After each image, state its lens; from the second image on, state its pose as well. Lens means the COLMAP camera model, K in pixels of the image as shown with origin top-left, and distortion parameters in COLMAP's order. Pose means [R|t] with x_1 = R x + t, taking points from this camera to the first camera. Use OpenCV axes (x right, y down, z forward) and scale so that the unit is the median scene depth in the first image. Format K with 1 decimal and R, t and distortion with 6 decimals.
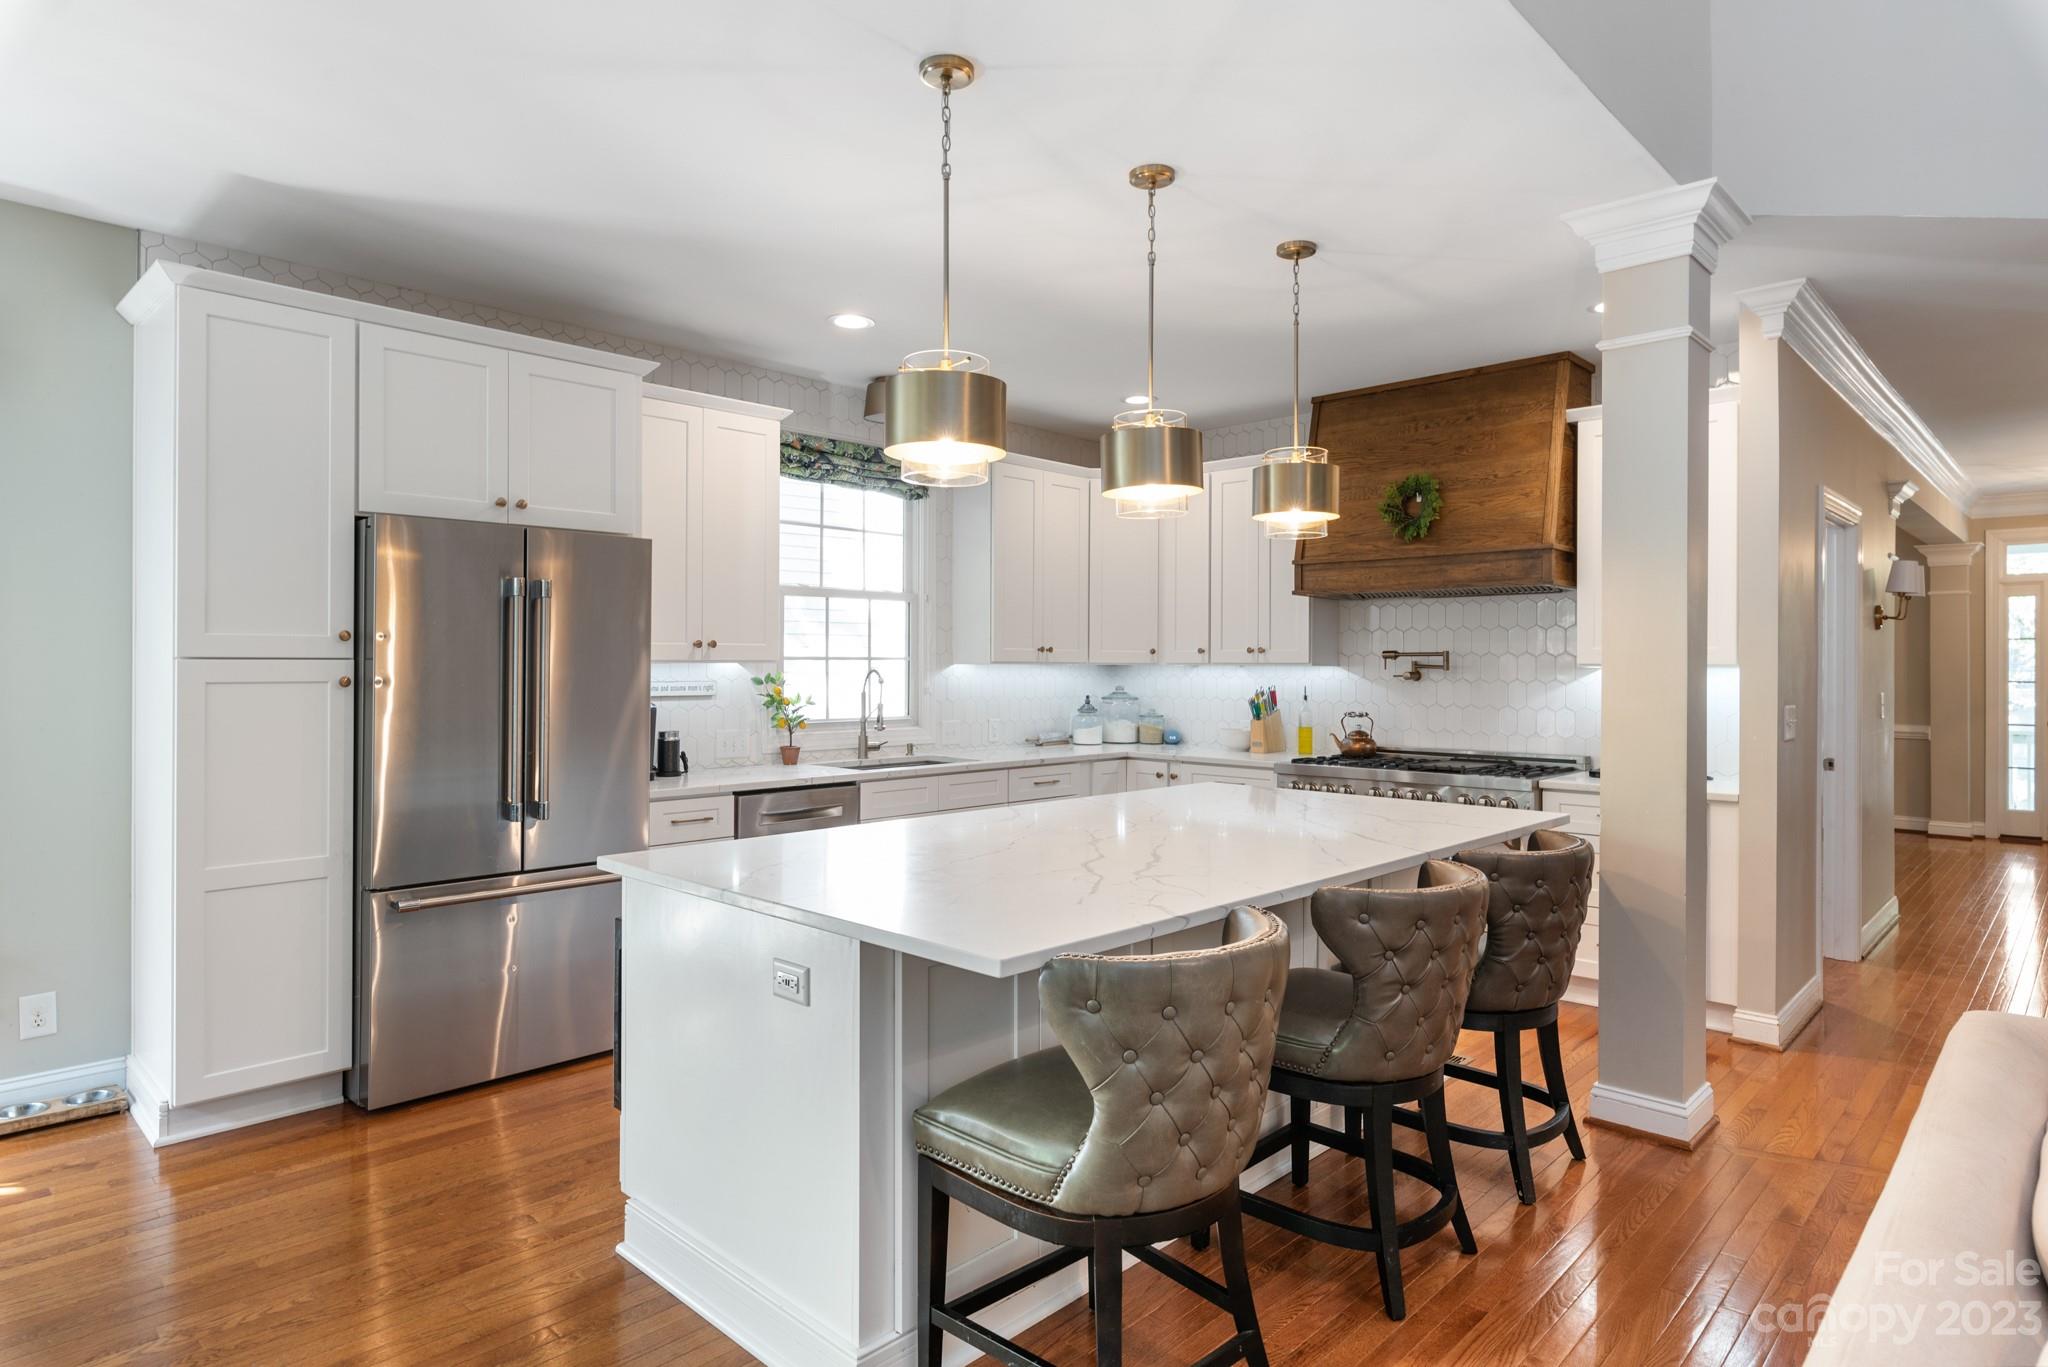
lens RADIAL K [[1158.6, 0, 1023.3], [0, 1158.6, 673.6], [0, 0, 1]] dist [-0.000583, -0.000110]
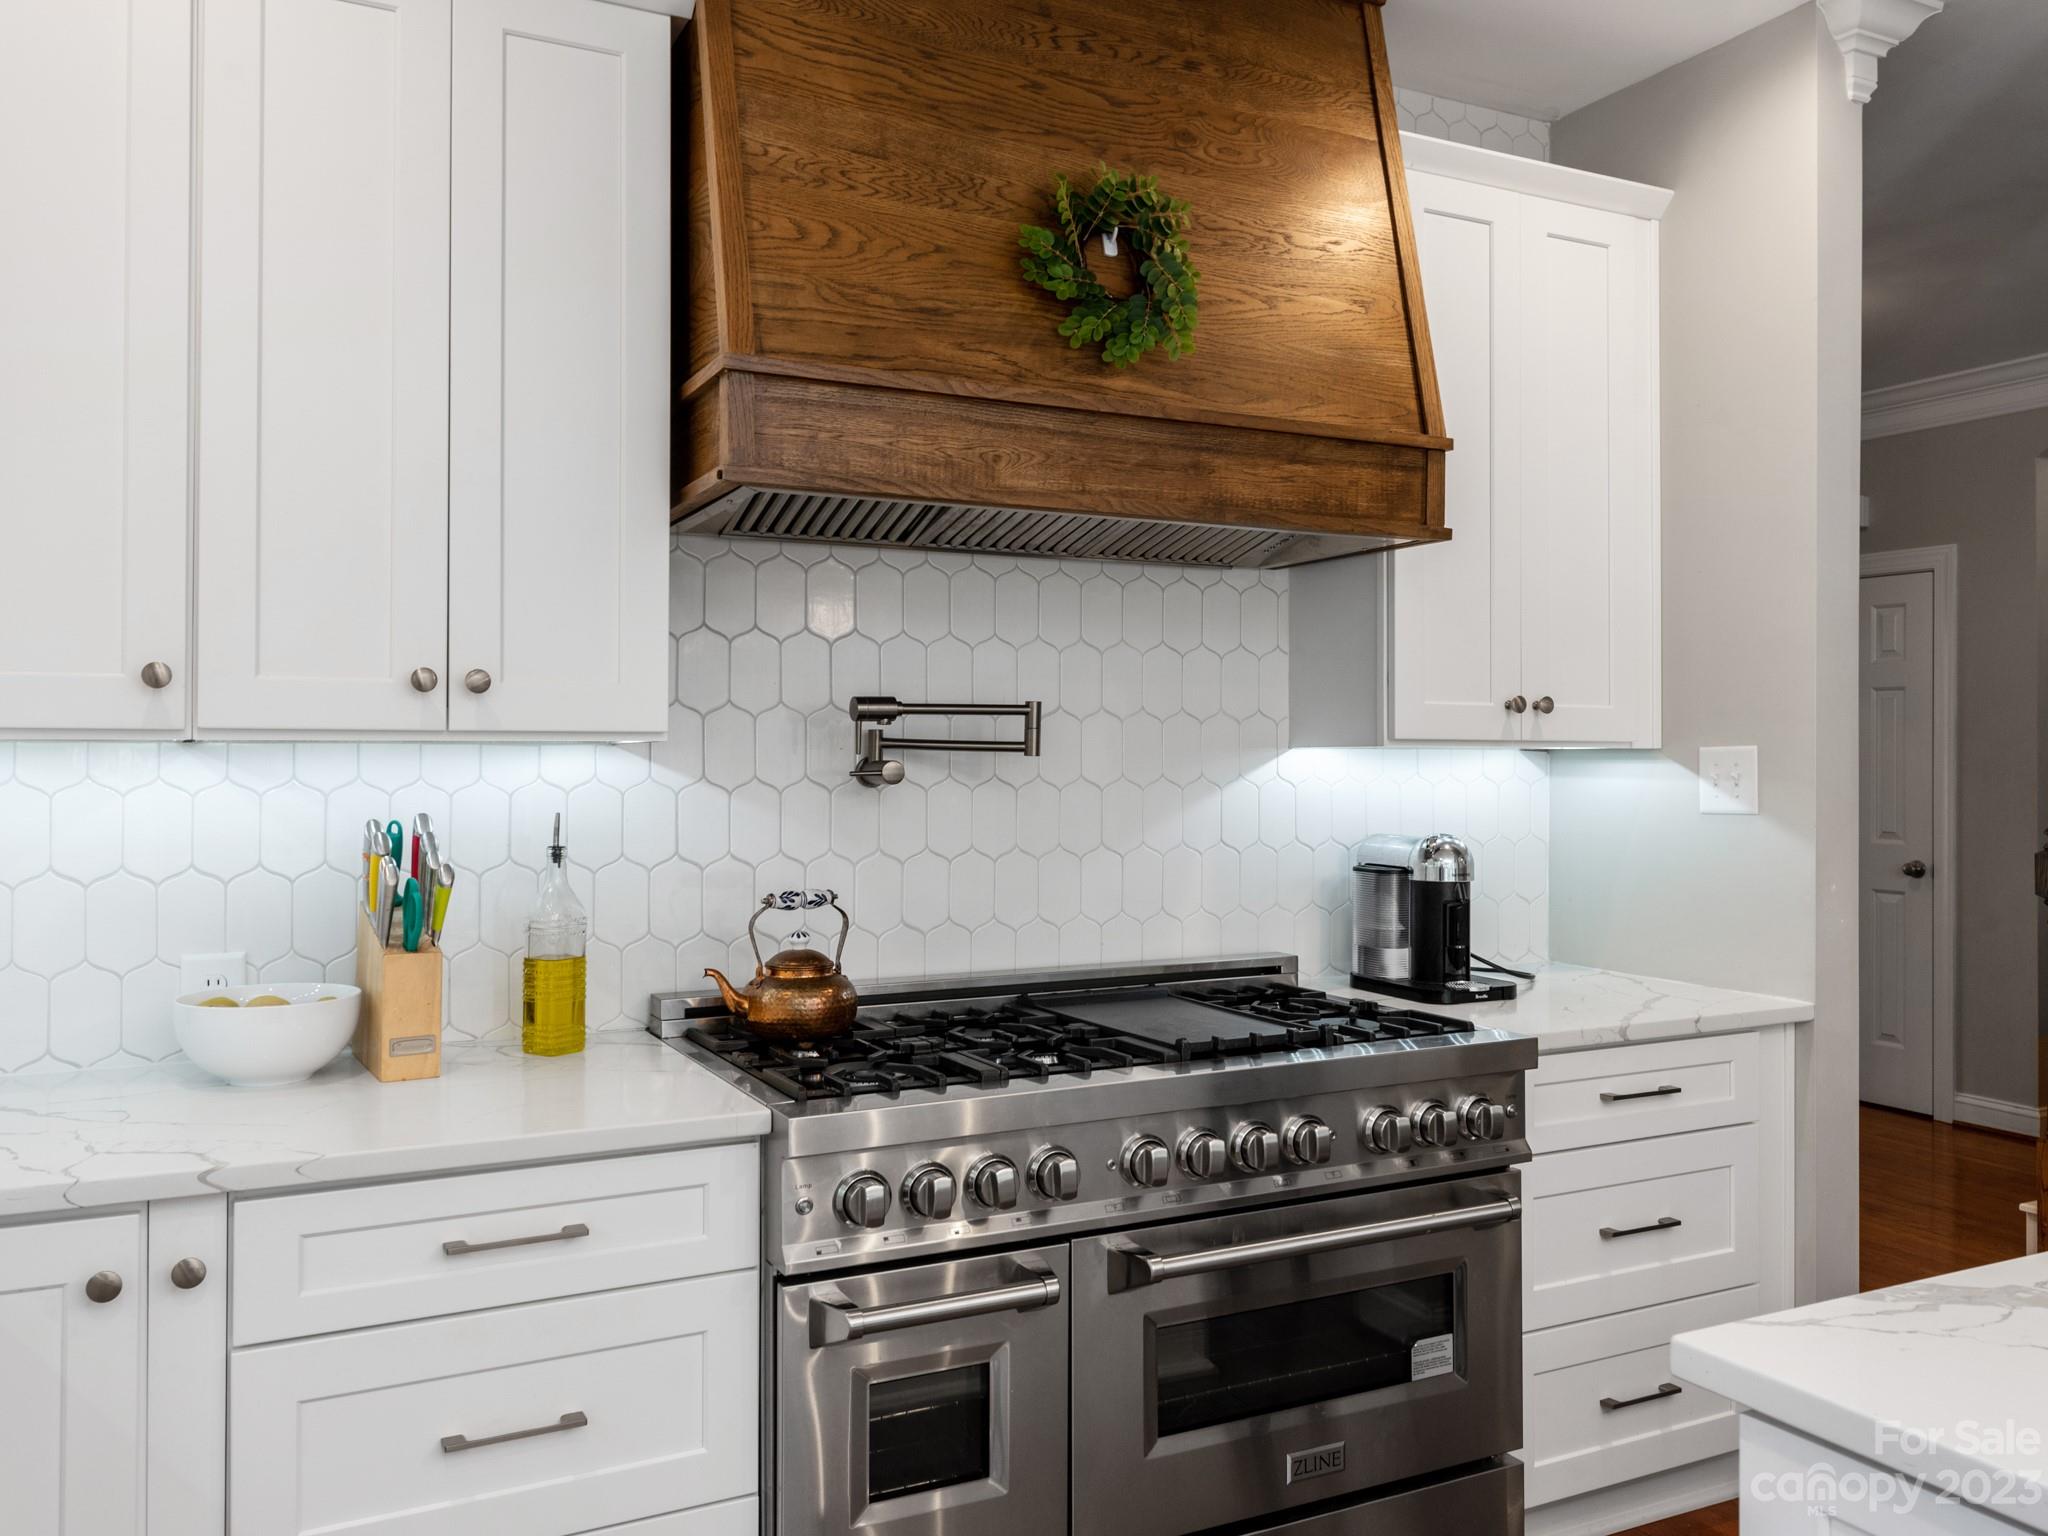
lens RADIAL K [[1554.5, 0, 1024.1], [0, 1554.5, 753.4], [0, 0, 1]] dist [-0.007797, -0.001746]
pose [[0.338765, -0.002213, 0.940868, -0.087263], [0.006232, 0.999981, 0.000109, -0.003755], [-0.940850, 0.005827, 0.338772, 0.832745]]
